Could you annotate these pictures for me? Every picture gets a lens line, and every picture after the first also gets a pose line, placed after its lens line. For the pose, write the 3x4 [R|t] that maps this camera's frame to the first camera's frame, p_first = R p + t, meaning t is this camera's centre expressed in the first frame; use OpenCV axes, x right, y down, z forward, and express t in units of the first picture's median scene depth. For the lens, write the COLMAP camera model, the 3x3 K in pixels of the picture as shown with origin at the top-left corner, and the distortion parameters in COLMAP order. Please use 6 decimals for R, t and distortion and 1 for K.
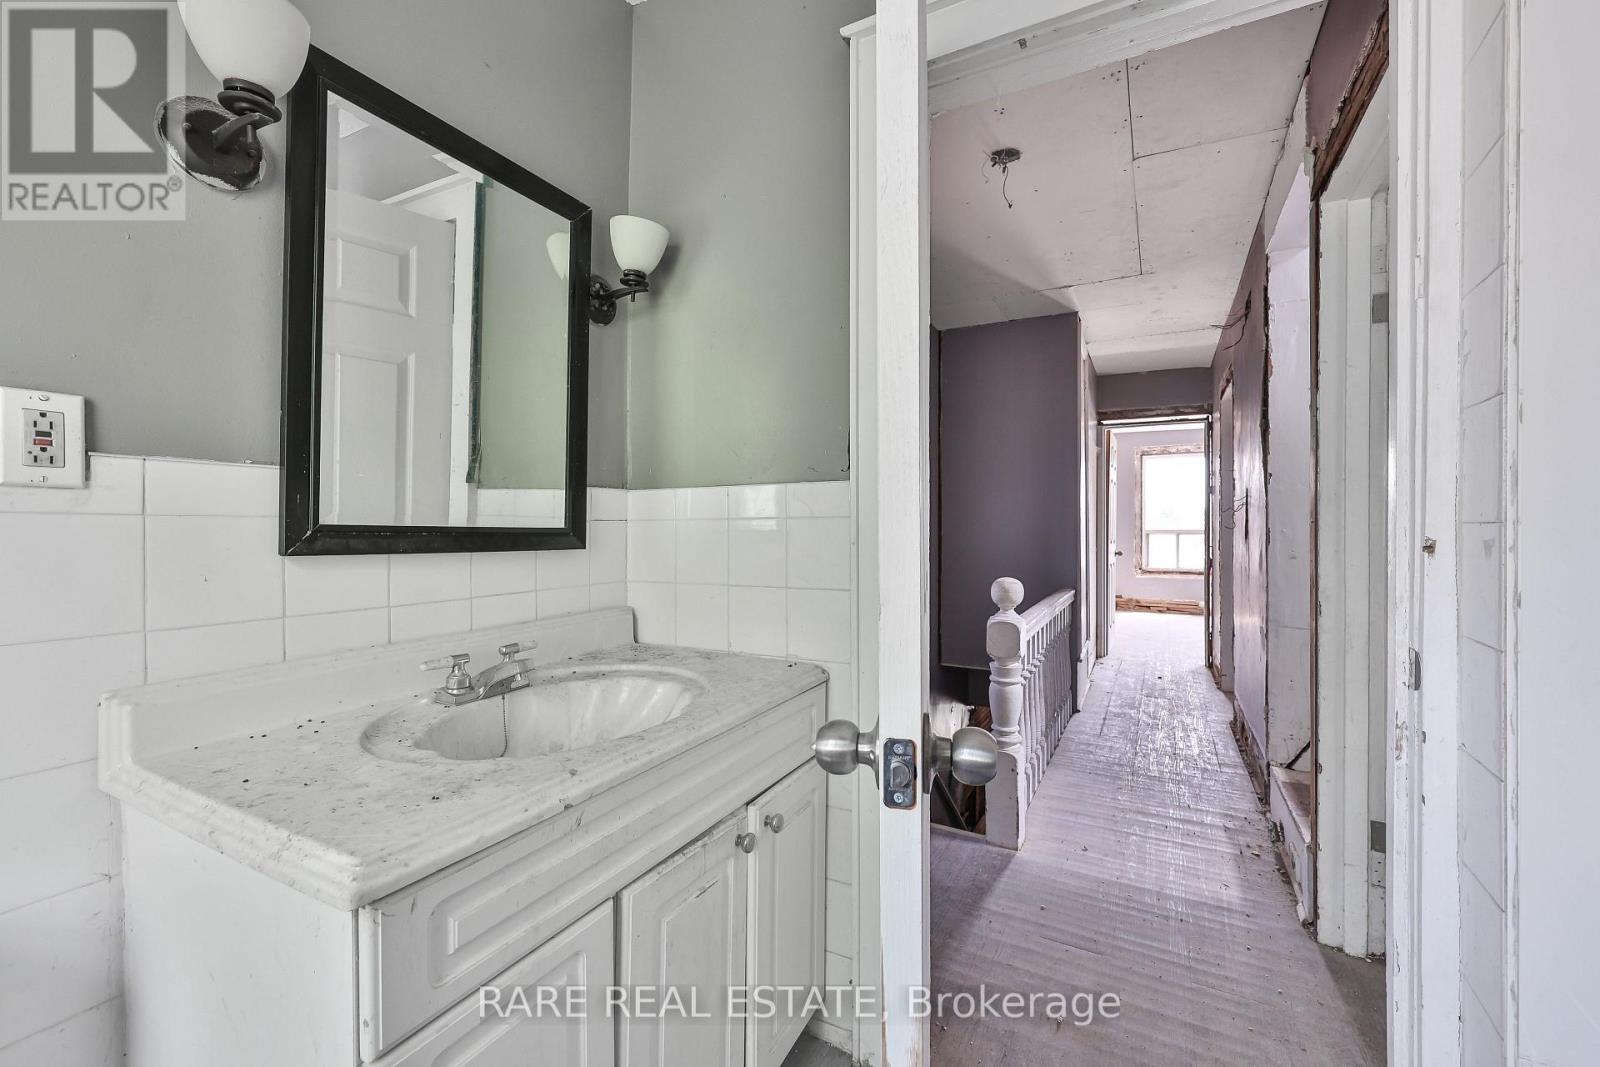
lens RADIAL K [[653.2, 0, 793.8], [0, 653.2, 526.0], [0, 0, 1]] dist [0.000185, -0.000653]
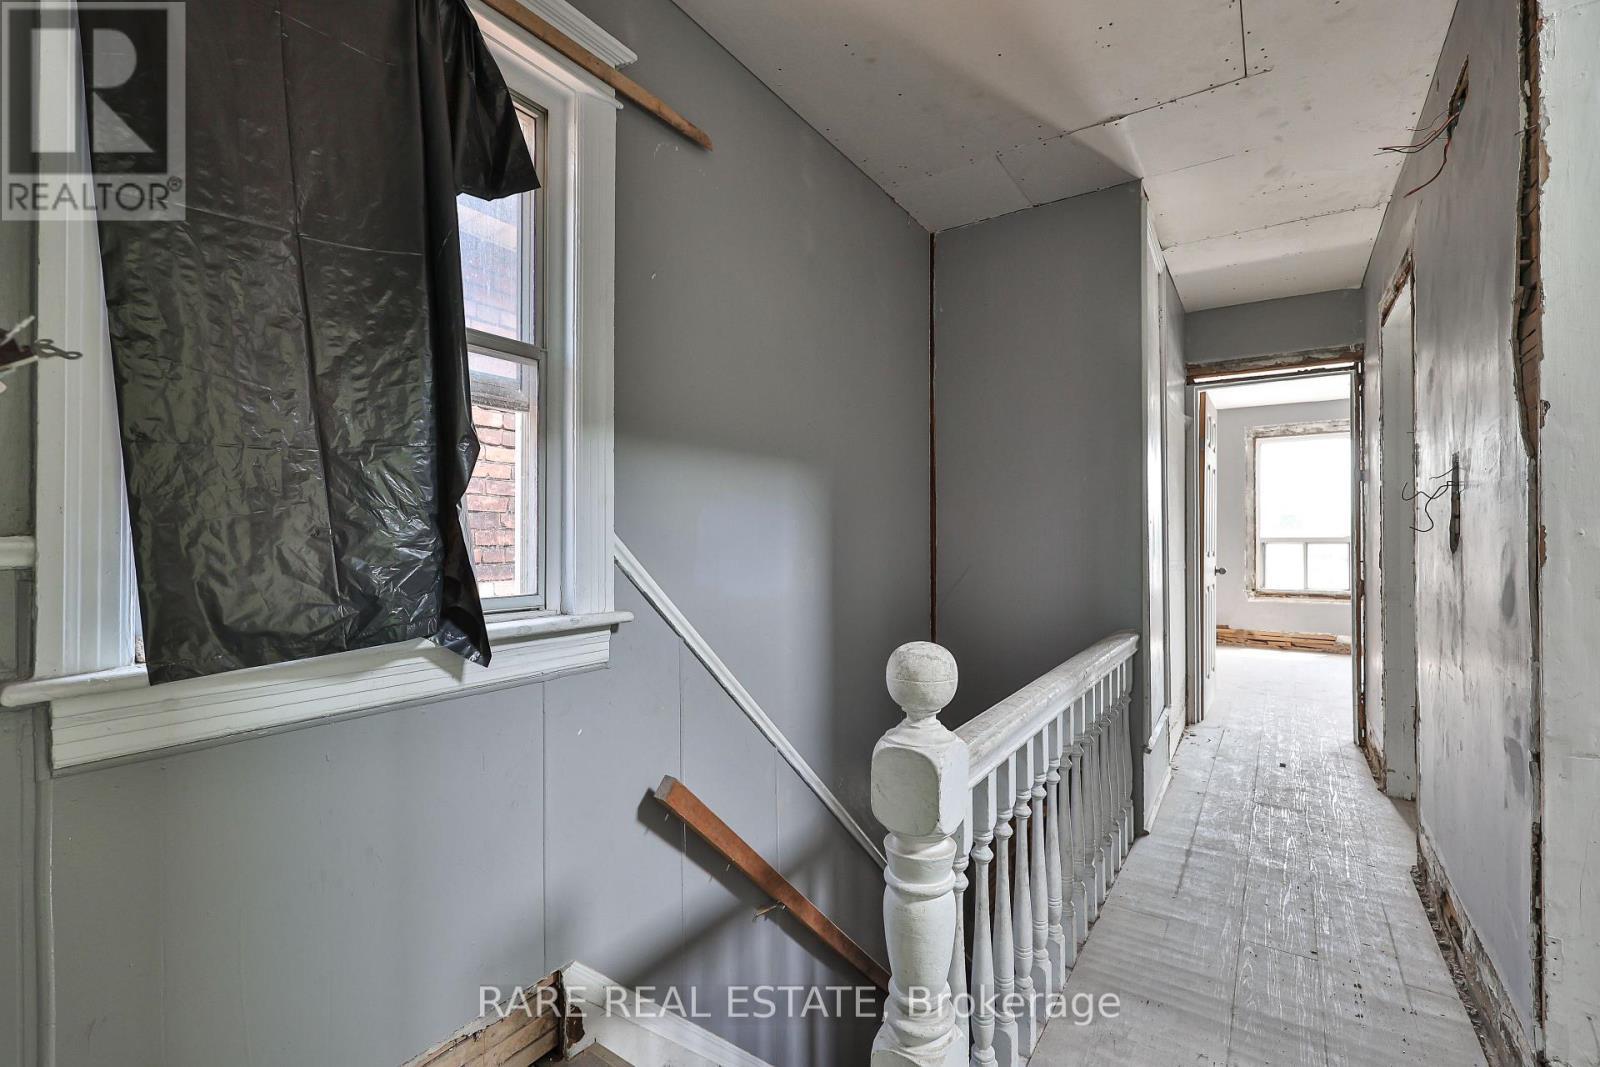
lens RADIAL K [[727.6, 0, 808.9], [0, 727.6, 533.2], [0, 0, 1]] dist [-0.000852, -0.000447]
pose [[0.998003, -0.004110, -0.063036, 0.149498], [0.003885, 0.999986, -0.003693, 0.003970], [0.063050, 0.003441, 0.998004, 0.271559]]
